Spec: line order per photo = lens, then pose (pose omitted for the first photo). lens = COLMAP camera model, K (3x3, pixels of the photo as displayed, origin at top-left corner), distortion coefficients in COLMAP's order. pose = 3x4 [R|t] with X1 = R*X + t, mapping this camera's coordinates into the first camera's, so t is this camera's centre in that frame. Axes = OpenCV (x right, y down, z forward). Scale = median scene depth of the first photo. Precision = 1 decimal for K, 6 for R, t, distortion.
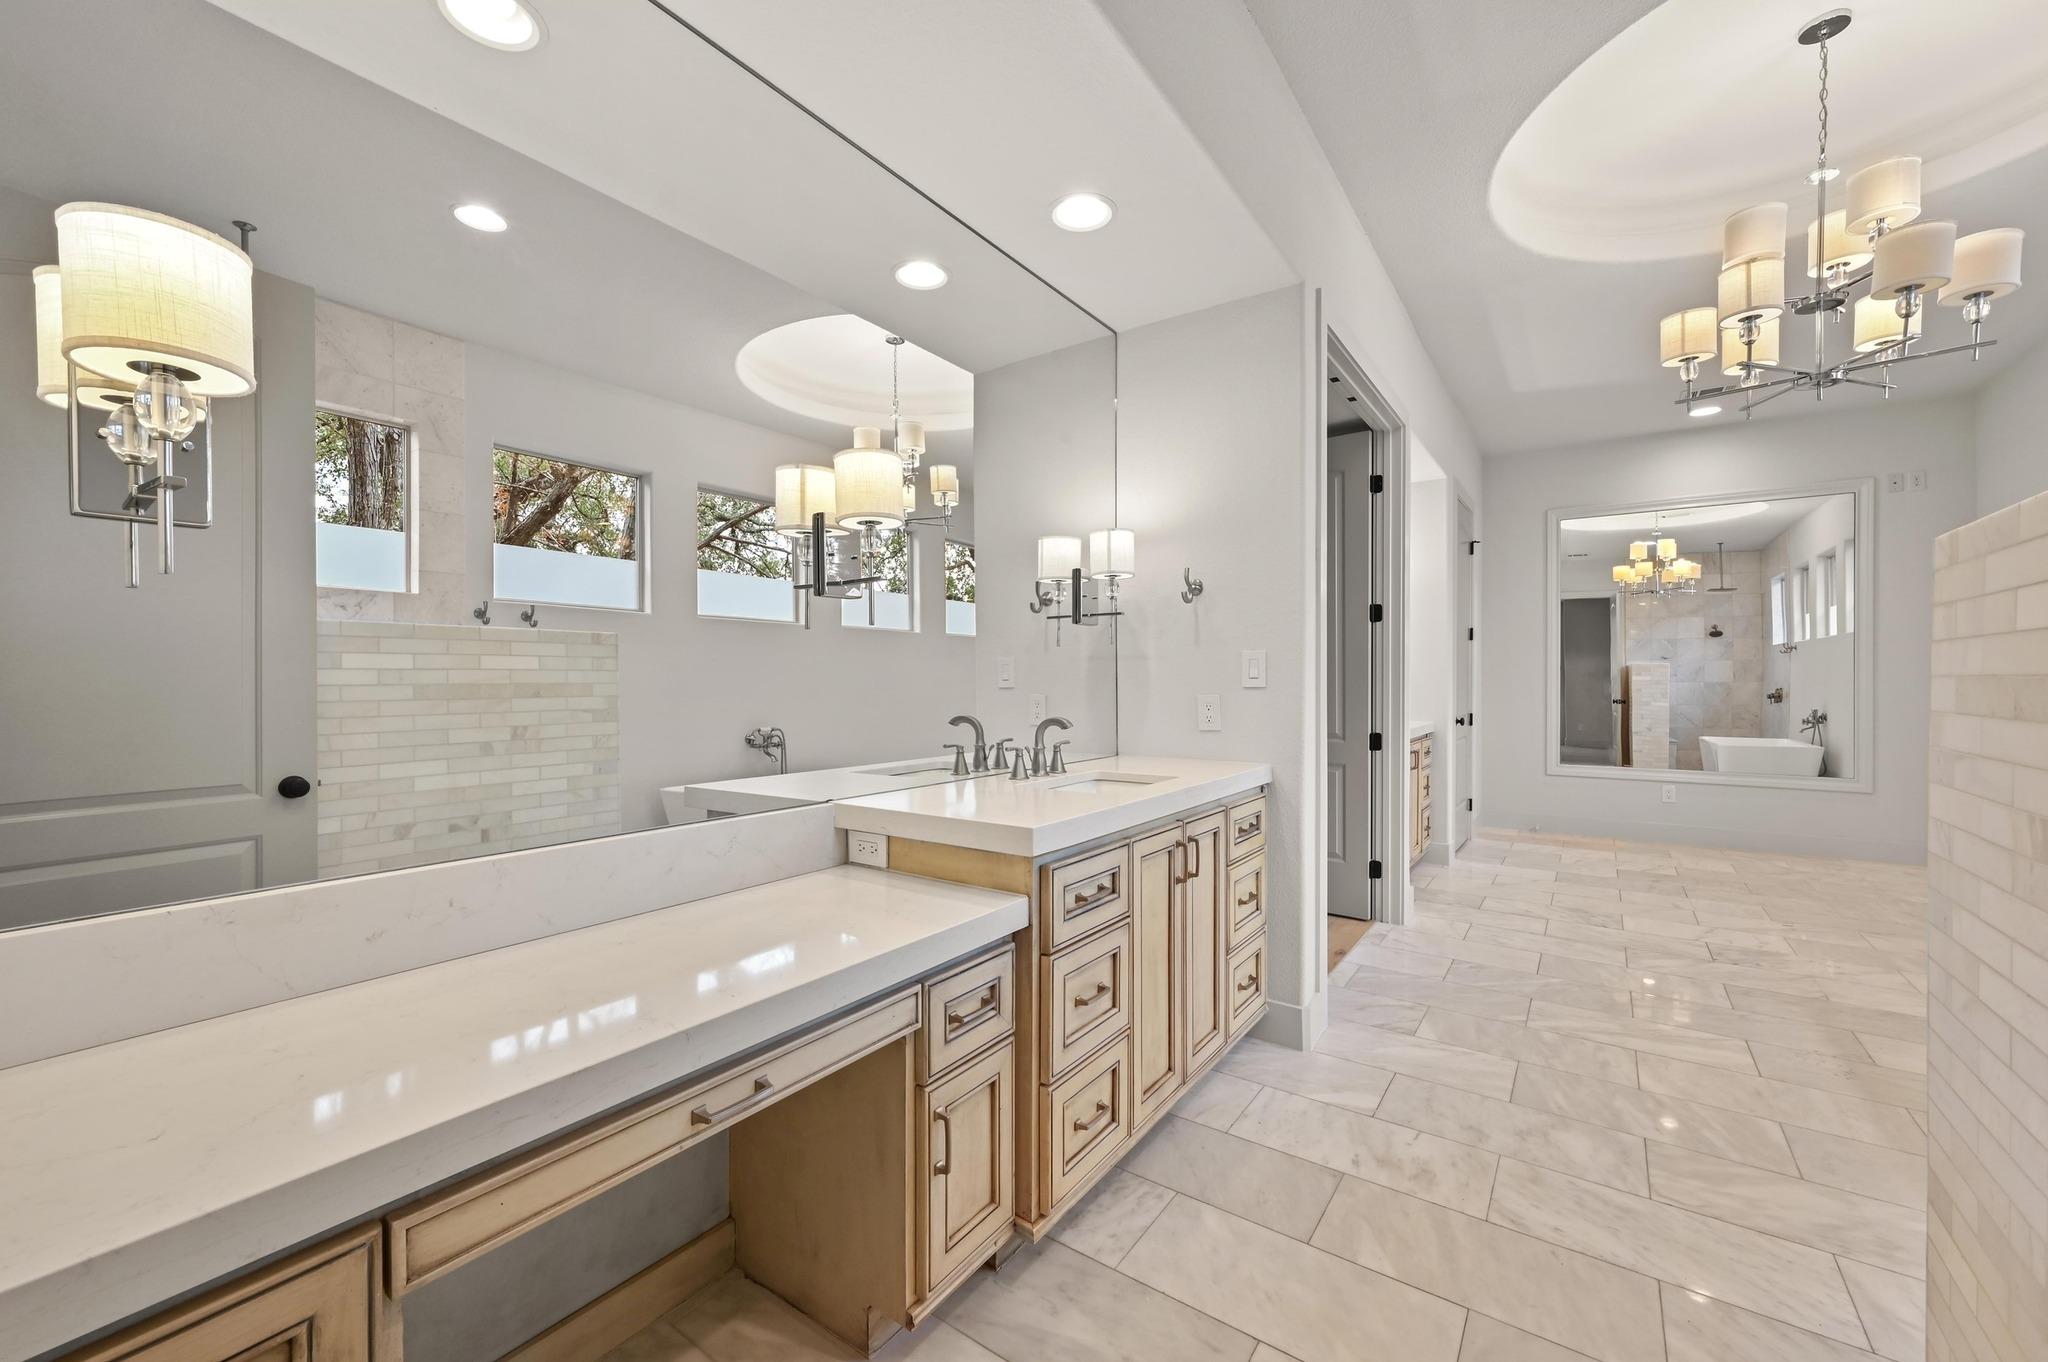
lens RADIAL K [[803.2, 0, 1016.2], [0, 803.2, 682.2], [0, 0, 1]] dist [0.002647, 0.000010]
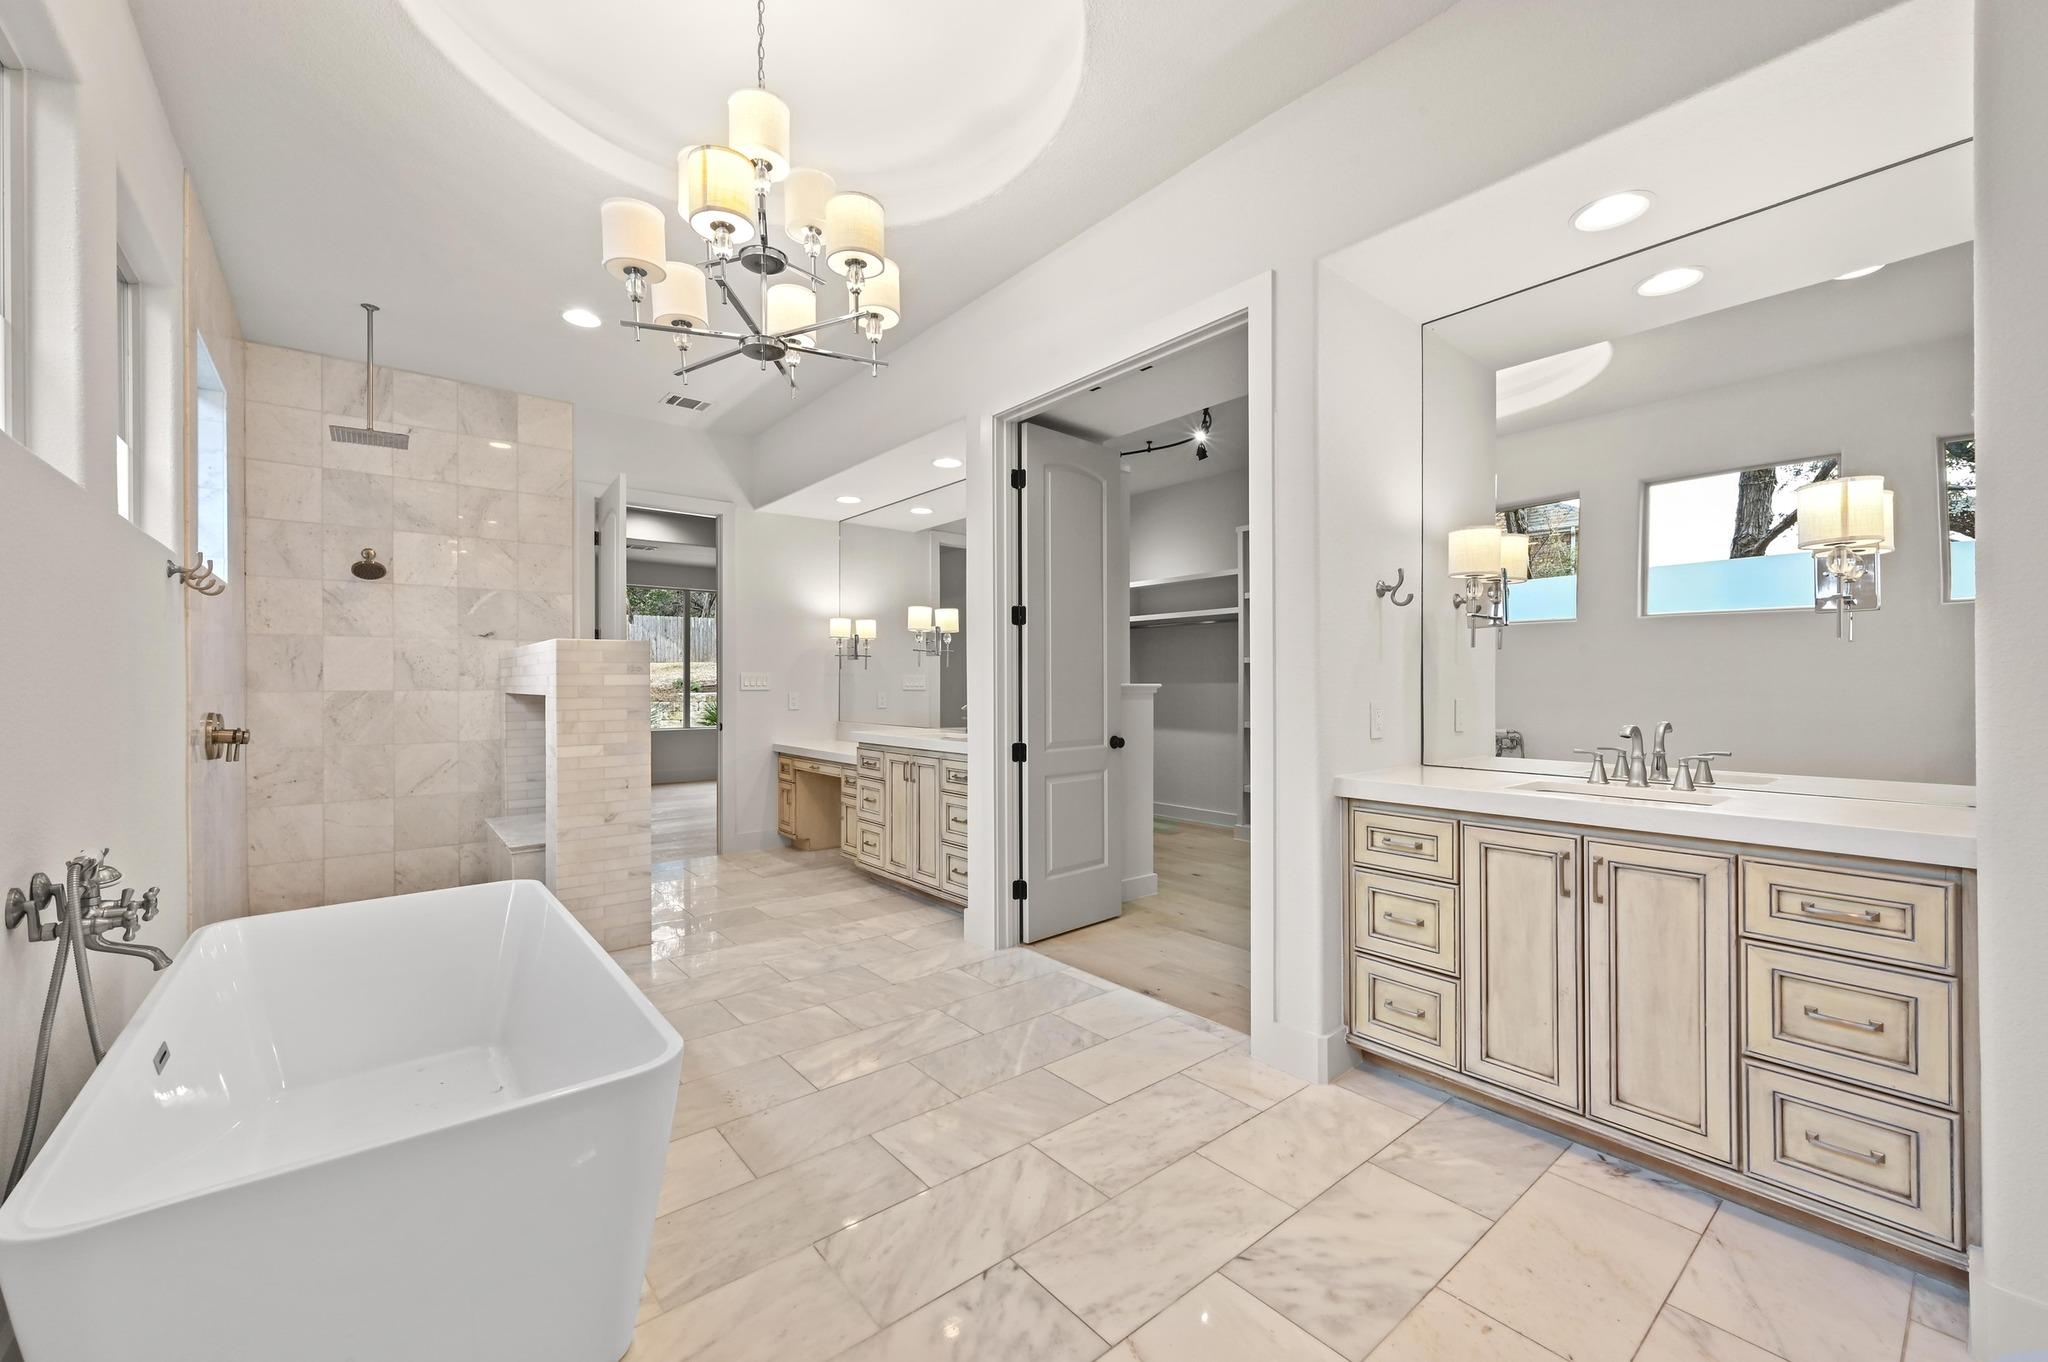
lens RADIAL K [[803.2, 0, 1016.2], [0, 803.2, 682.2], [0, 0, 1]] dist [0.002647, 0.000010]
pose [[-0.266403, -0.000450, -0.963862, 1.776017], [0.007136, 0.999972, -0.002439, -0.001760], [0.963835, -0.007528, -0.266392, 1.511592]]
